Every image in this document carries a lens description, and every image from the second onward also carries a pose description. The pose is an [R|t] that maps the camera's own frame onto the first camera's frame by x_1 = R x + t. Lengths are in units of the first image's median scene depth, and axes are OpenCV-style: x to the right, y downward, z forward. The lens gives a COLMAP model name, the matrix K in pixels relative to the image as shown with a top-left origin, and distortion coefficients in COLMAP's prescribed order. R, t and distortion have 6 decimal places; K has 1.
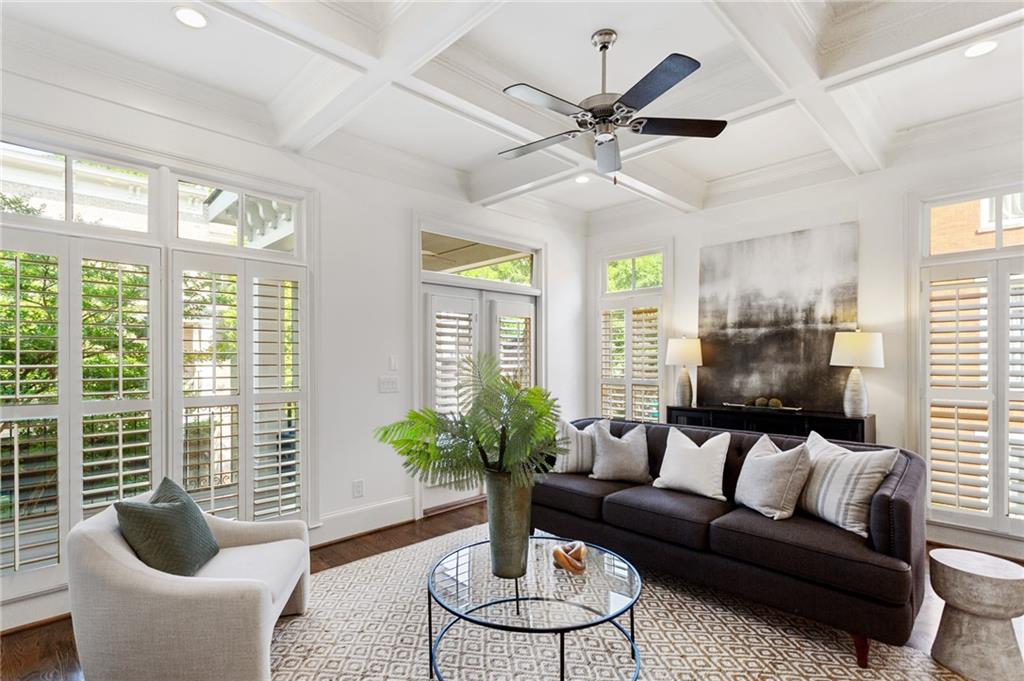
lens RADIAL K [[487.9, 0, 512.6], [0, 487.9, 360.6], [0, 0, 1]] dist [-0.002806, 0.003569]
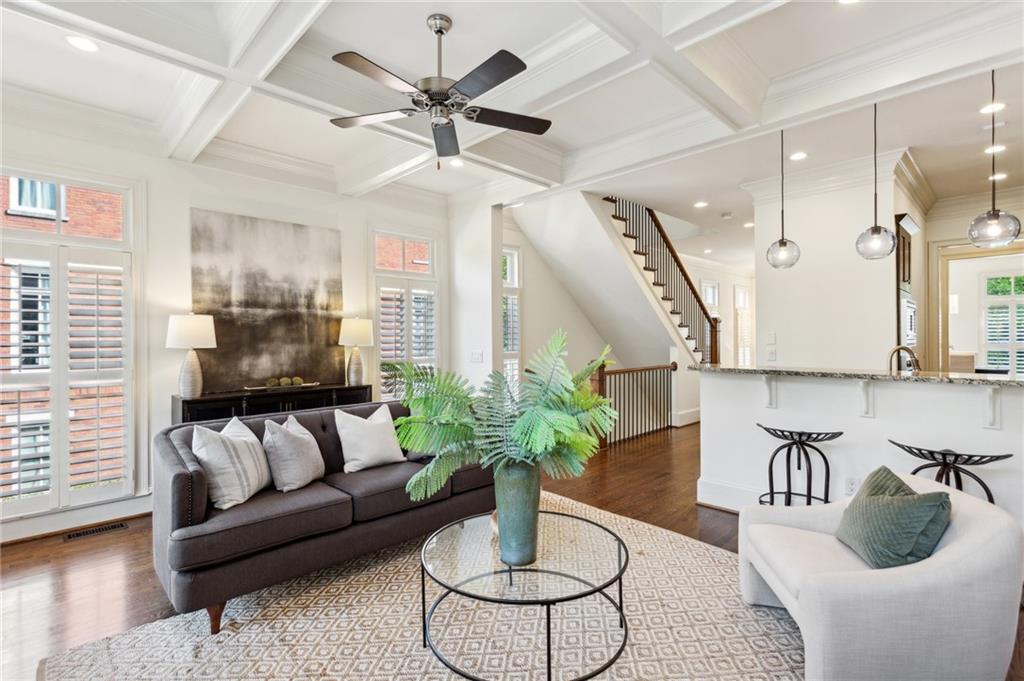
lens RADIAL K [[487.9, 0, 512.1], [0, 487.9, 338.1], [0, 0, 1]] dist [-0.002806, 0.003569]
pose [[-0.008420, 0.005706, 0.999948, -0.506070], [0.011063, 0.999923, -0.005613, 0.004098], [-0.999903, 0.011015, -0.008482, 0.511639]]
